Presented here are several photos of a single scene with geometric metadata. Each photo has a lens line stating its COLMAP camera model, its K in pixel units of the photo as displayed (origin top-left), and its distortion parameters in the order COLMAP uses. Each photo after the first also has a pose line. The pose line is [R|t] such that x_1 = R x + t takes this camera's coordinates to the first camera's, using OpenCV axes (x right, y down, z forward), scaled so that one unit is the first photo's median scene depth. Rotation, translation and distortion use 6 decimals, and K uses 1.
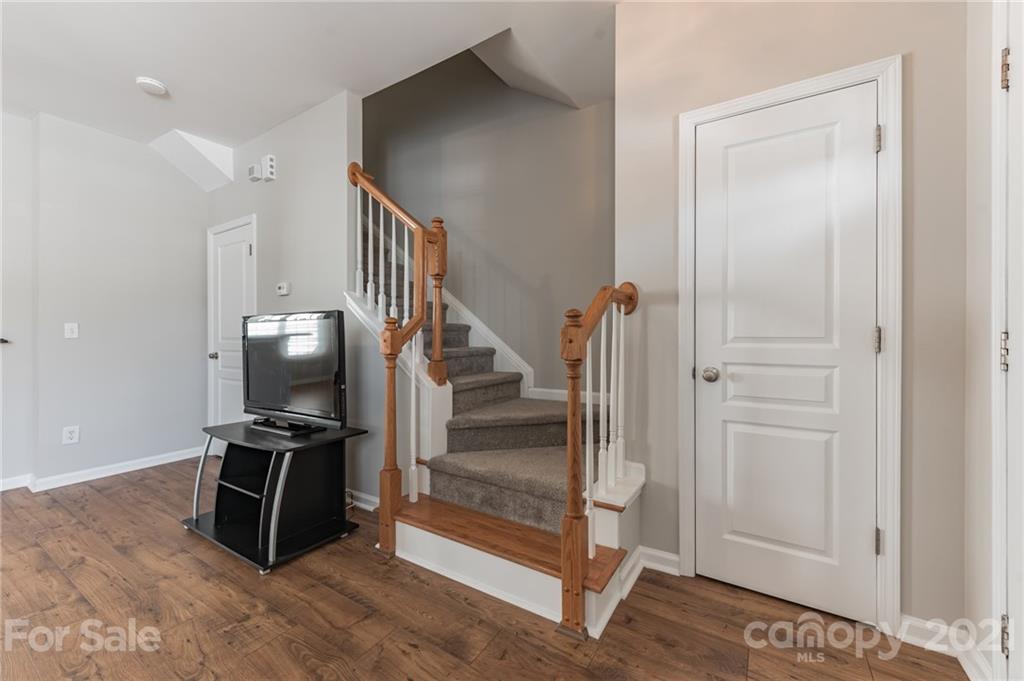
lens RADIAL K [[399.9, 0, 517.1], [0, 399.9, 337.0], [0, 0, 1]] dist [0.002213, 0.000102]
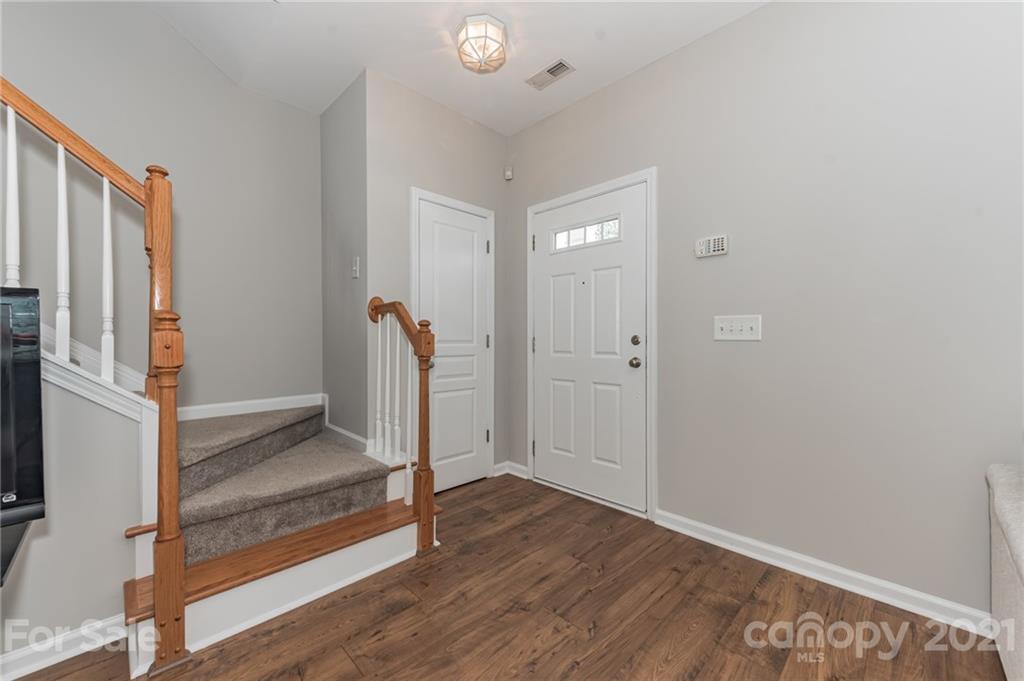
lens RADIAL K [[399.9, 0, 510.4], [0, 399.9, 341.3], [0, 0, 1]] dist [0.002213, 0.000102]
pose [[0.233200, -0.001203, 0.972428, -1.014615], [0.009506, 0.999954, -0.001043, 0.008071], [-0.972382, 0.009487, 0.233200, 0.343974]]
